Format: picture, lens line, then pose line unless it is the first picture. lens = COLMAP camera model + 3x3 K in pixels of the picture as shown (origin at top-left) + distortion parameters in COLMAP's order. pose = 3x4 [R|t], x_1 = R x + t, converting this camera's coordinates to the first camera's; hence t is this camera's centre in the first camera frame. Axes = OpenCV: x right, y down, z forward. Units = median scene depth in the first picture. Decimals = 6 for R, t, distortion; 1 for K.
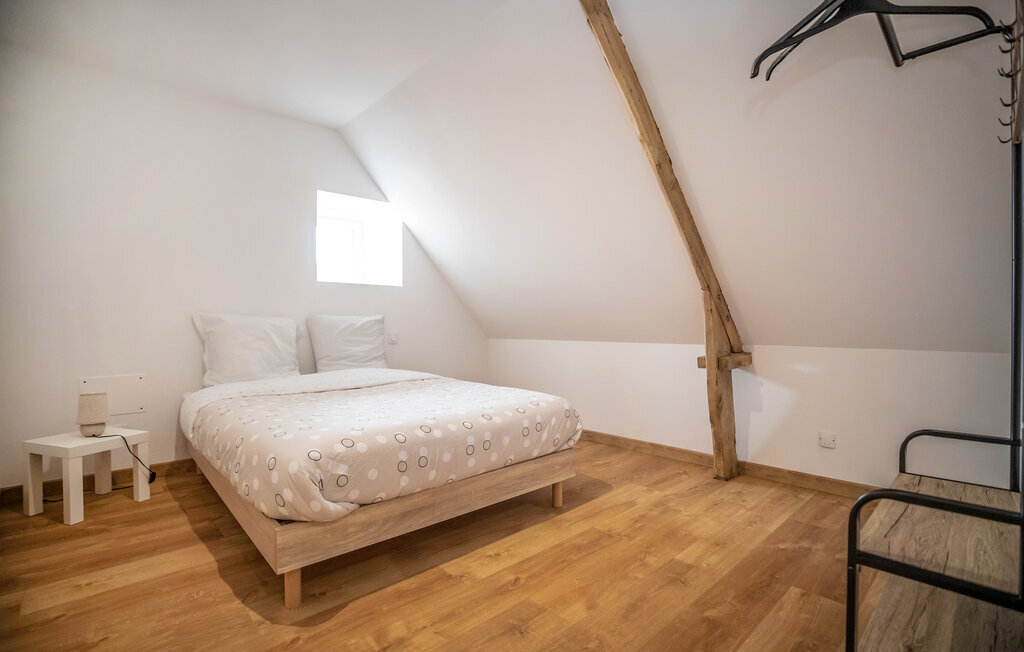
lens RADIAL K [[475.0, 0, 508.3], [0, 475.0, 331.7], [0, 0, 1]] dist [-0.030855, 0.006190]
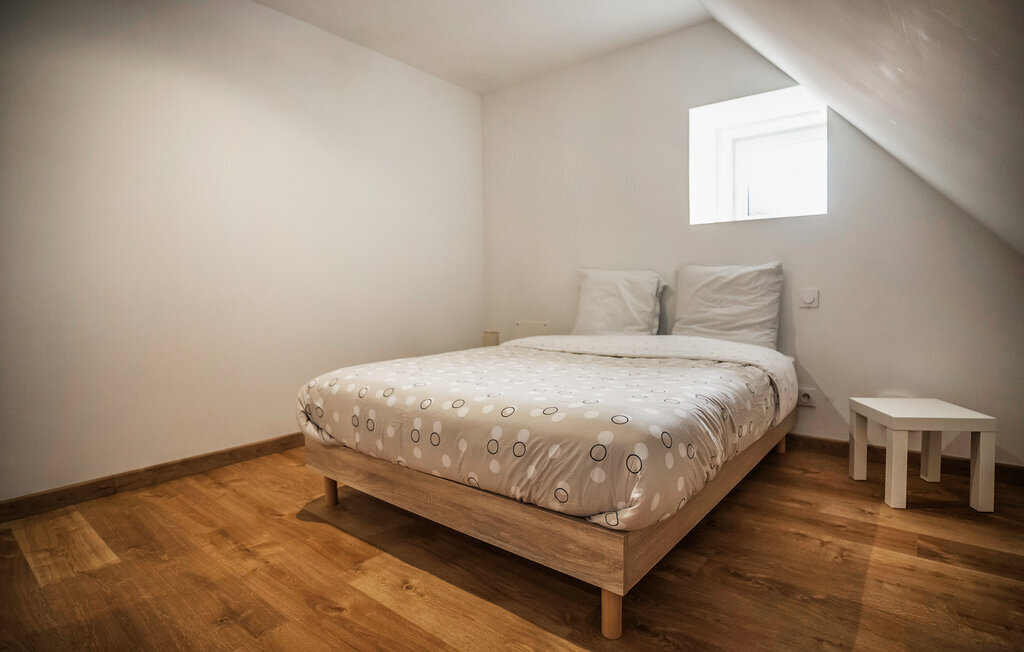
lens RADIAL K [[509.3, 0, 492.6], [0, 509.3, 302.3], [0, 0, 1]] dist [-0.017476, 0.003362]
pose [[0.145500, 0.027701, -0.988970, 0.709872], [-0.007894, 0.999609, 0.026837, 0.008347], [0.989327, 0.003903, 0.145661, 0.946145]]
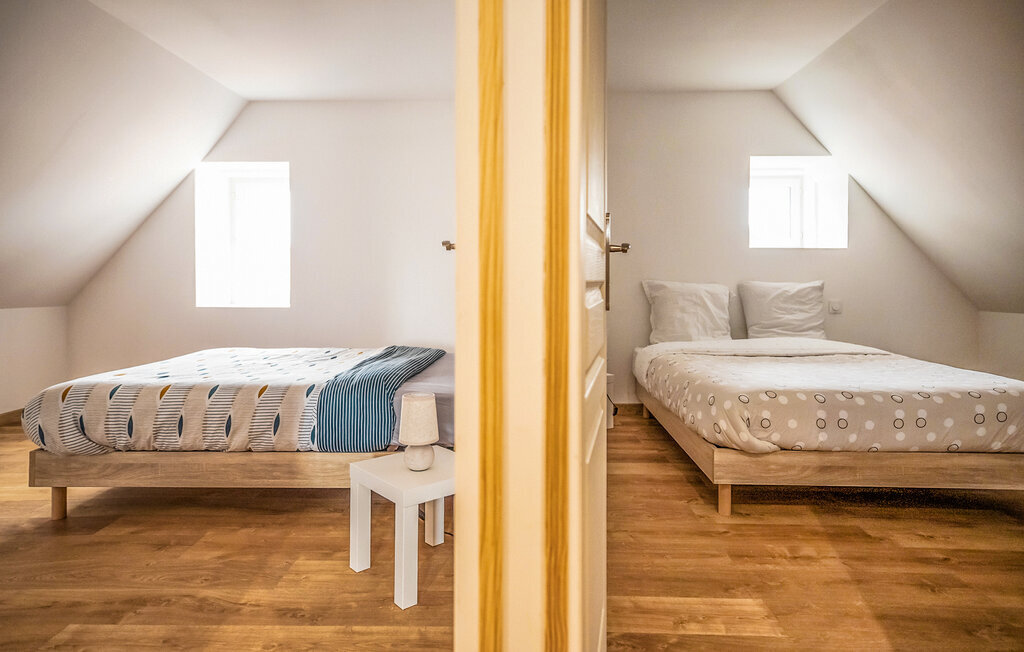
lens RADIAL K [[592.2, 0, 516.2], [0, 592.2, 288.5], [0, 0, 1]] dist [0.019472, 0.010213]
pose [[0.723892, 0.012405, -0.689802, 0.194520], [-0.015745, 0.999875, 0.001459, -0.025789], [0.689734, 0.009805, 0.723997, -0.461666]]
